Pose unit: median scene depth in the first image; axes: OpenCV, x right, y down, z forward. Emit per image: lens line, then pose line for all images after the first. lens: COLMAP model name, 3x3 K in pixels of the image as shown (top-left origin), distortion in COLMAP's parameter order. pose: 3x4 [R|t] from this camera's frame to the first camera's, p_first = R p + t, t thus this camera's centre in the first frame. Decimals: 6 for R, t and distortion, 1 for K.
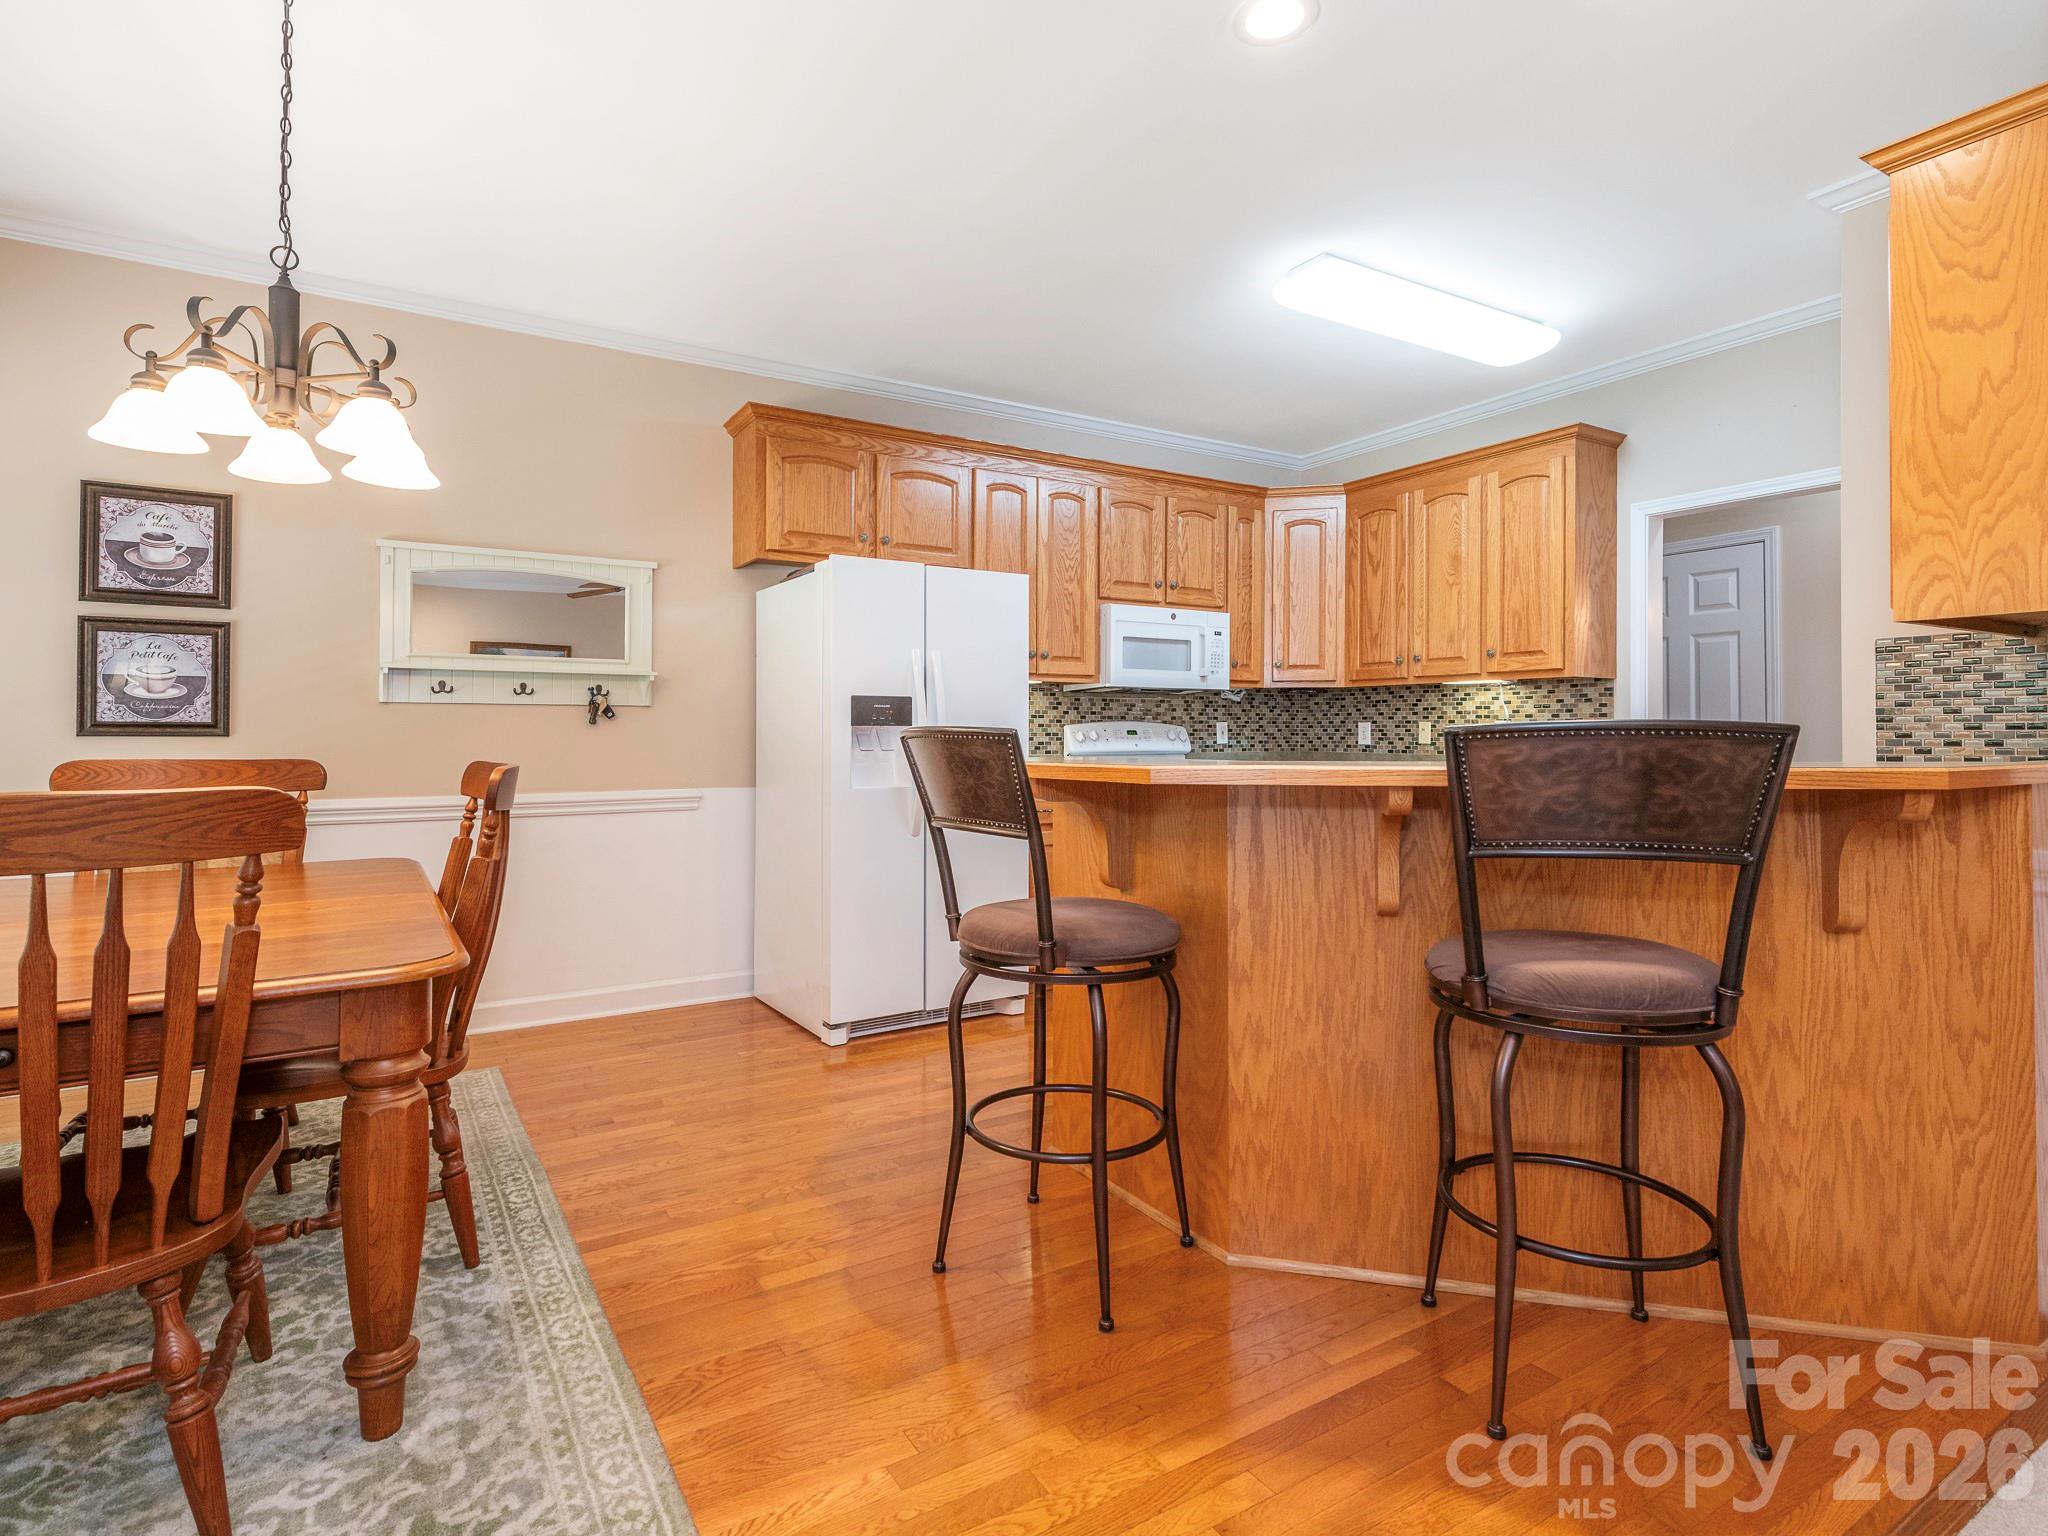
lens RADIAL K [[1041.8, 0, 1025.7], [0, 1041.8, 719.2], [0, 0, 1]] dist [0.000231, 0.000221]
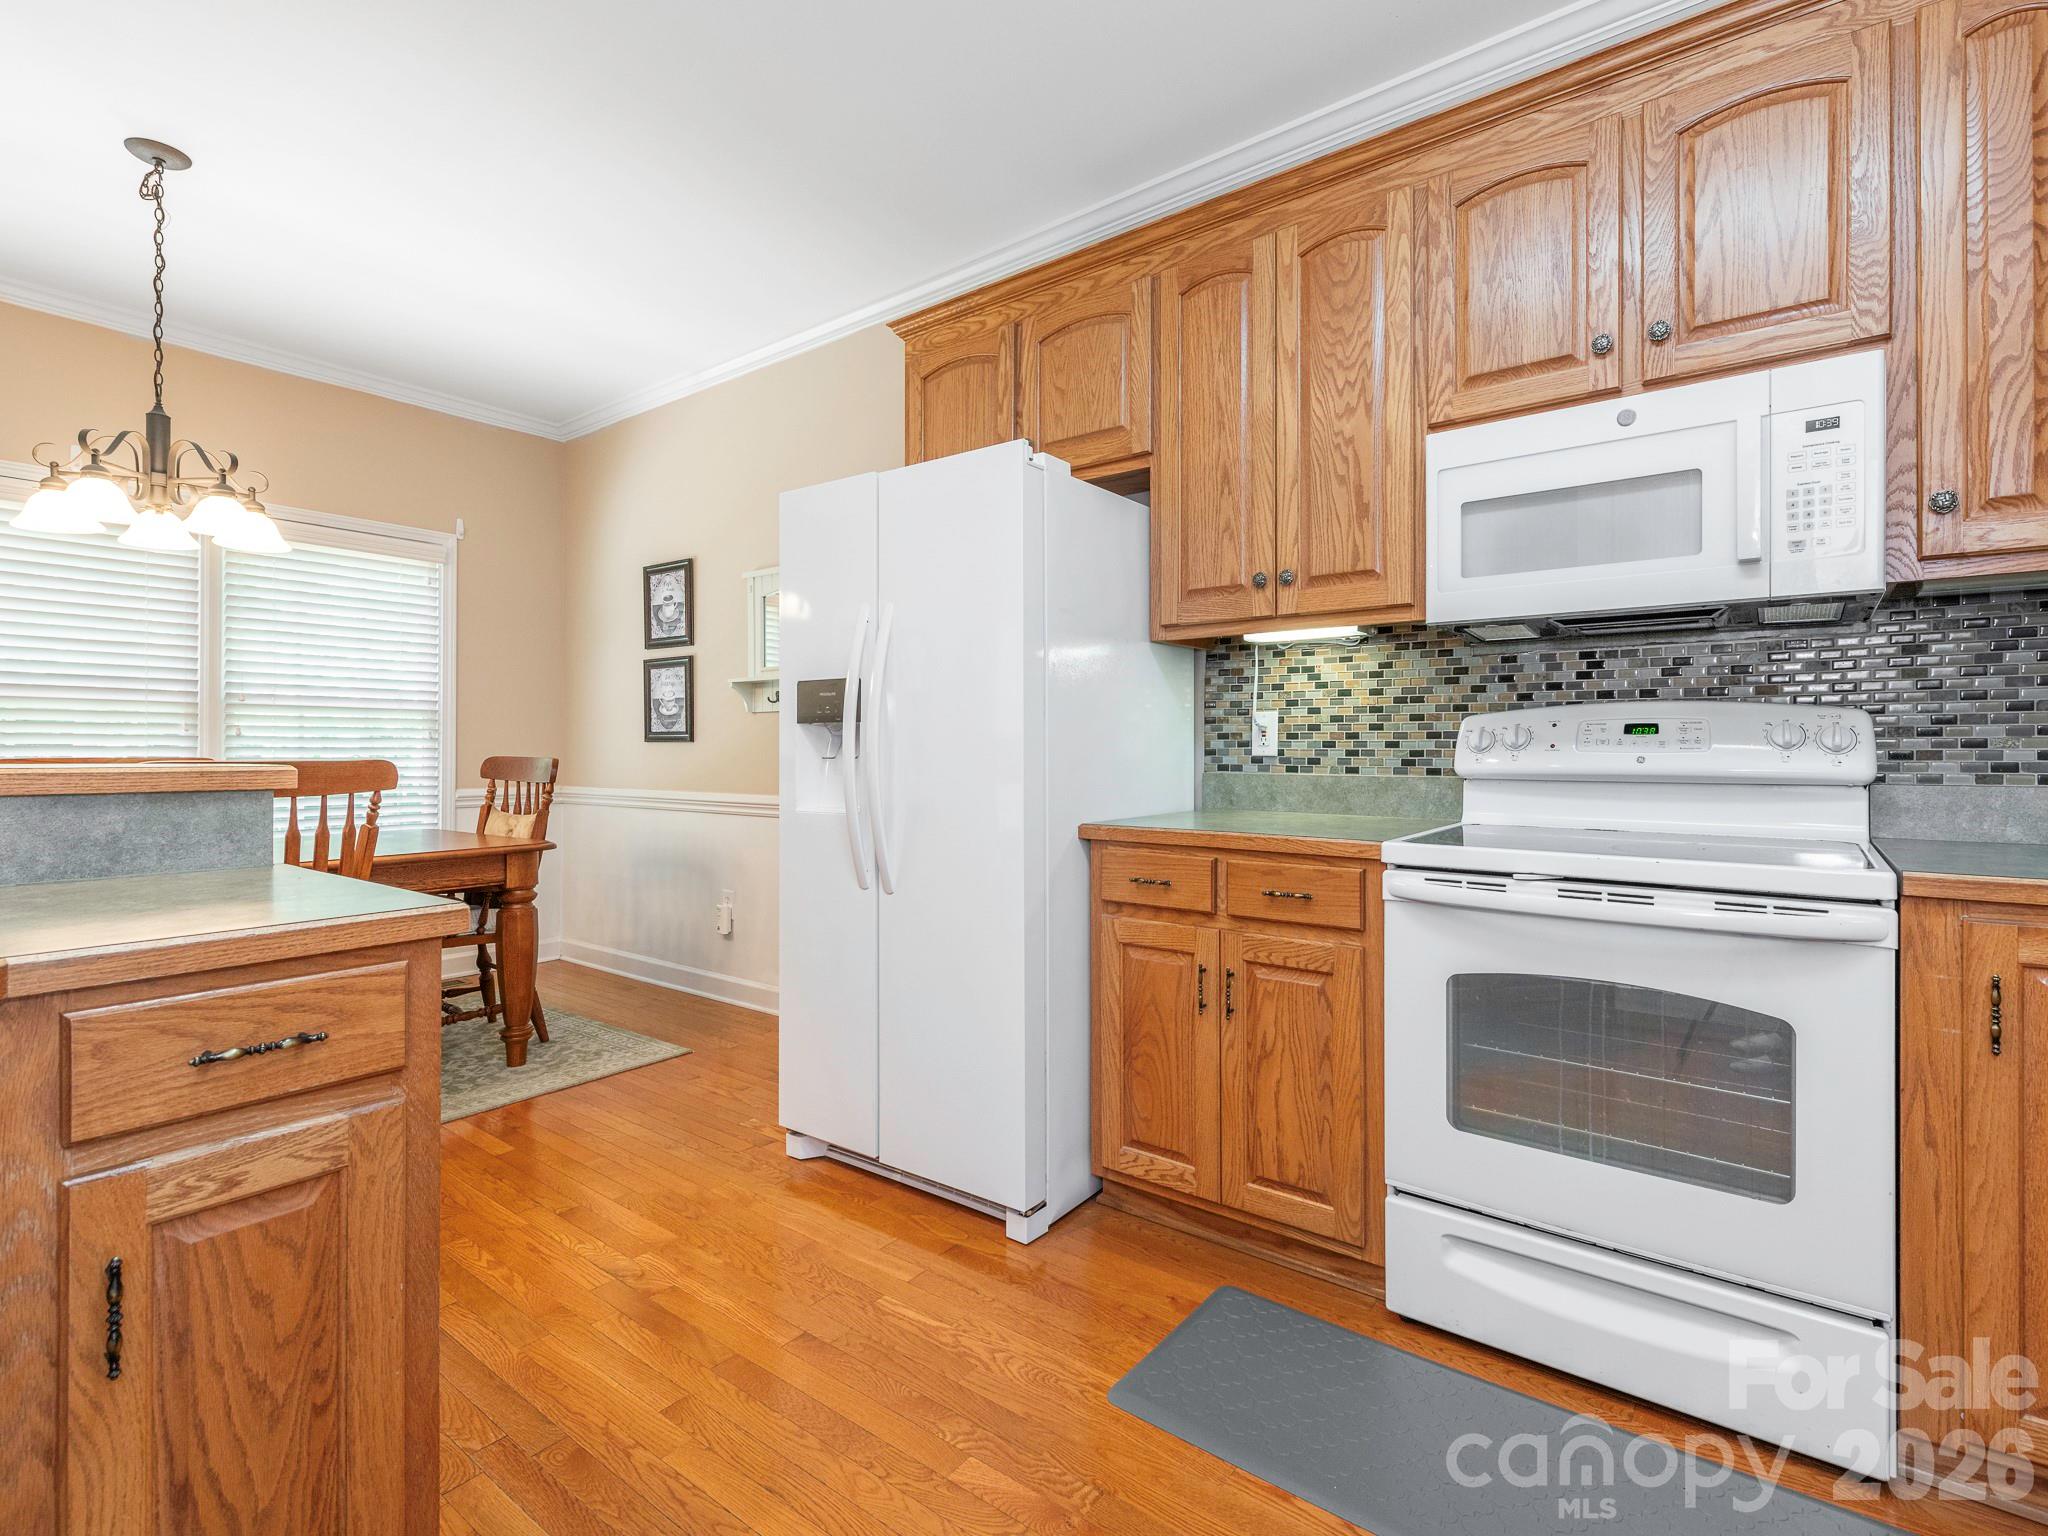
lens RADIAL K [[990.6, 0, 1031.8], [0, 990.6, 748.4], [0, 0, 1]] dist [0.003004, 0.000829]
pose [[0.369951, 0.000269, -0.929051, 0.562190], [0.012534, 0.999908, 0.005281, 0.023273], [0.928967, -0.013598, 0.369913, 0.945118]]
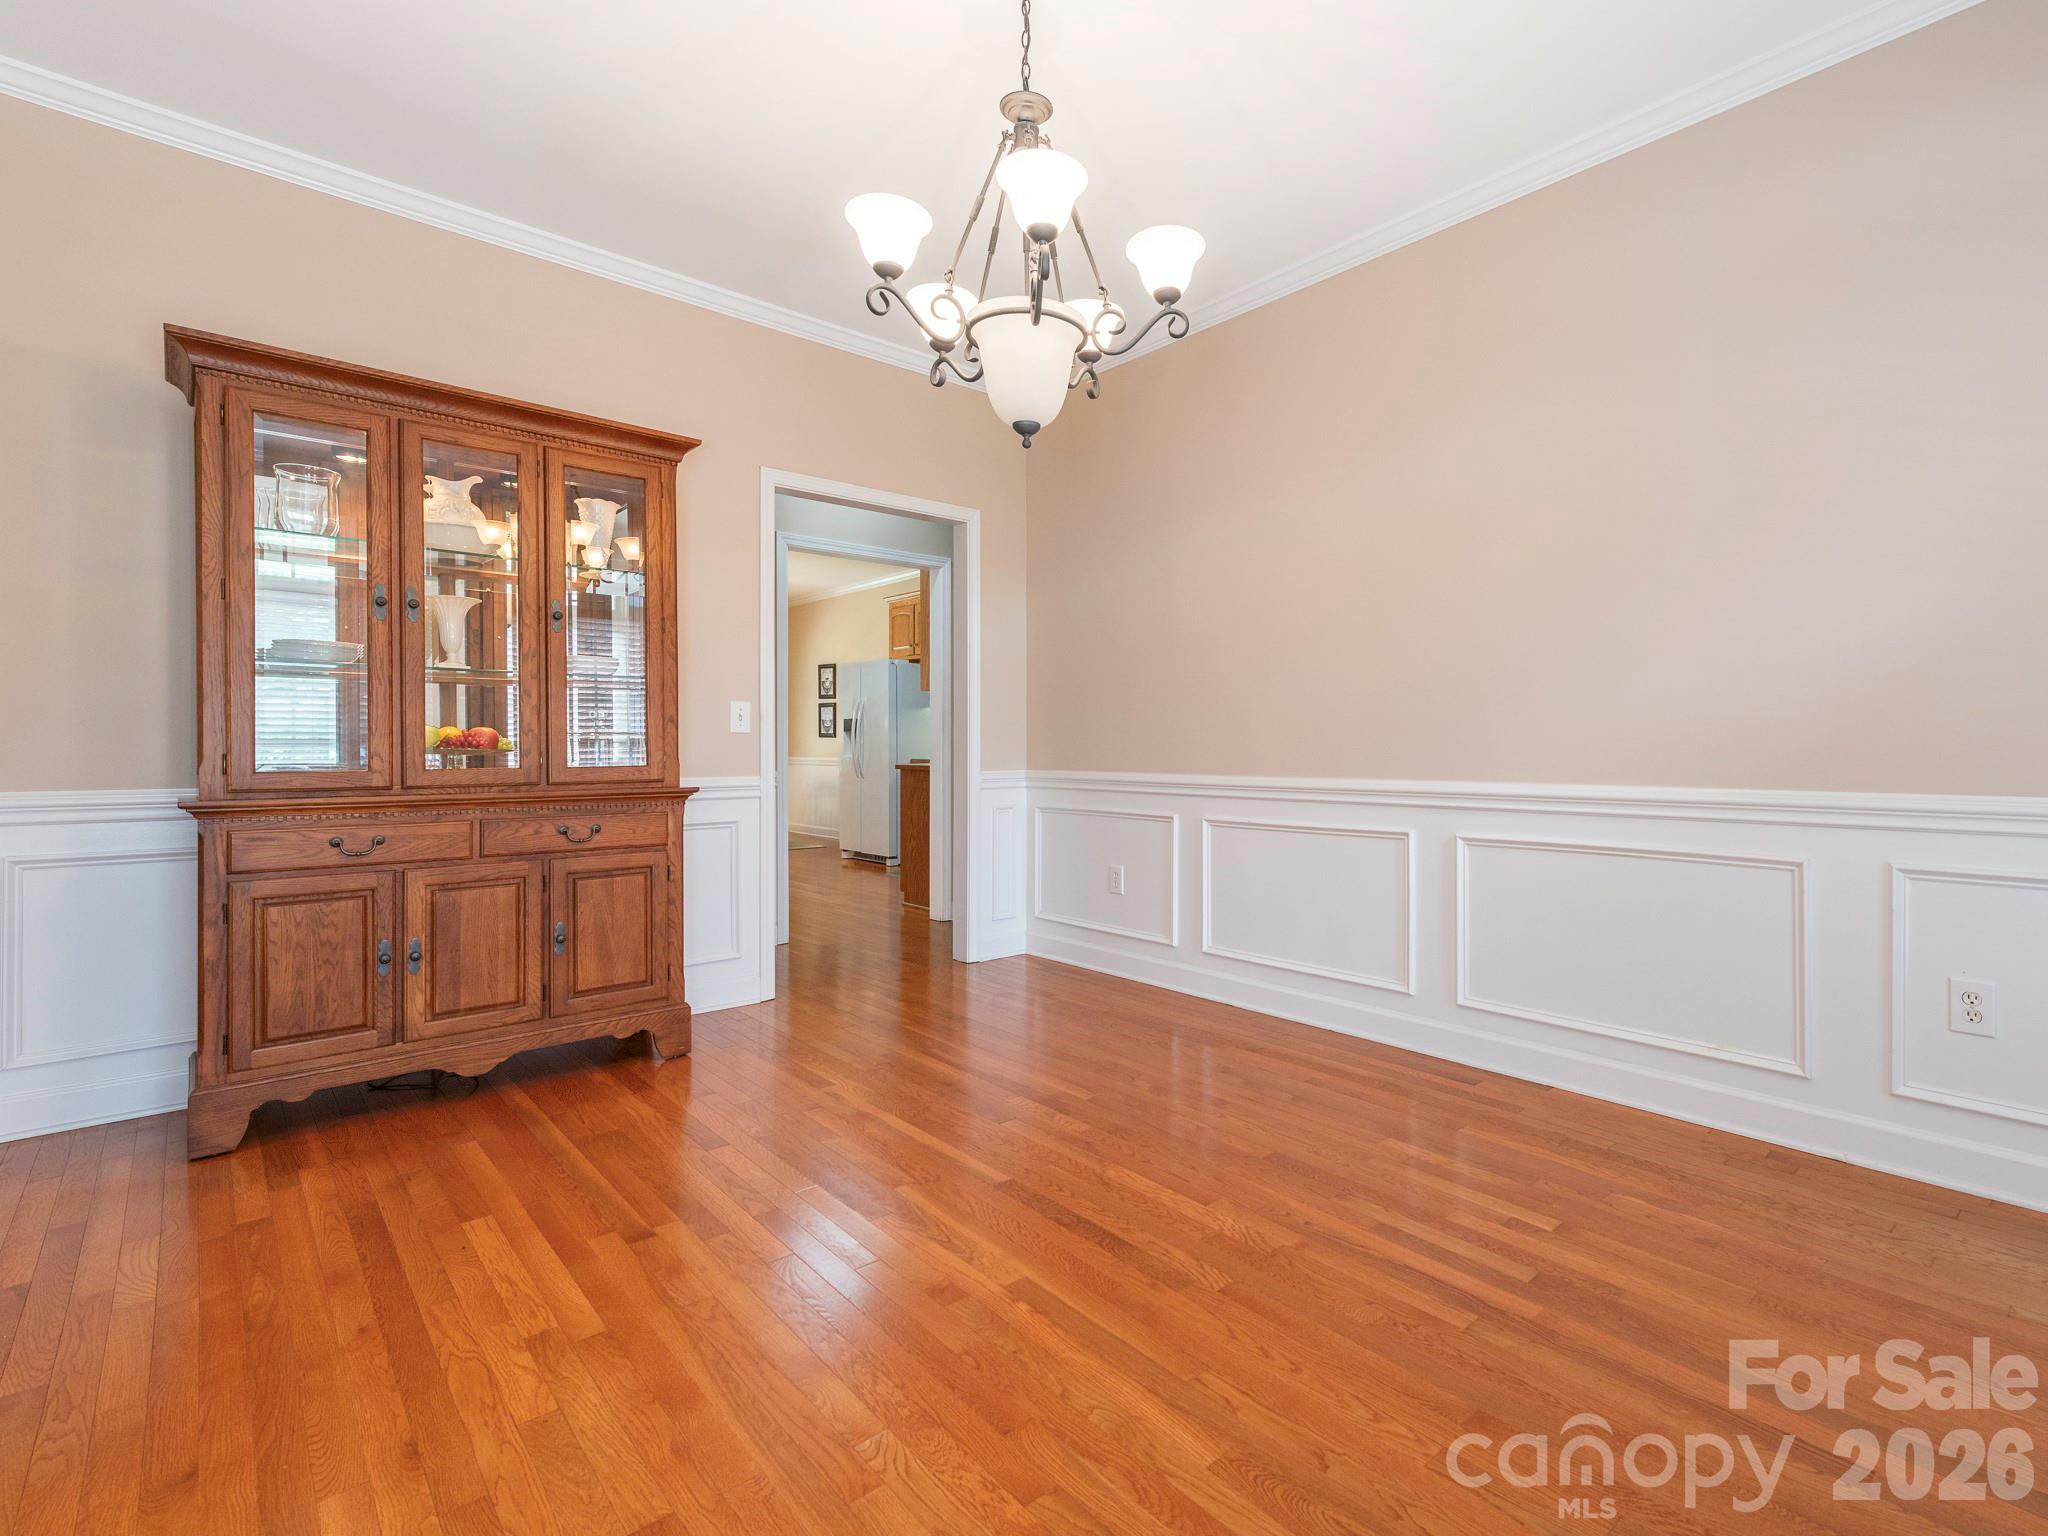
lens RADIAL K [[990.6, 0, 1031.8], [0, 990.6, 748.4], [0, 0, 1]] dist [0.003004, 0.000829]
pose [[0.165814, 0.009053, -0.986115, 2.410312], [0.009792, 0.999893, 0.010827, 0.022583], [0.986108, -0.011452, 0.165708, 1.103232]]
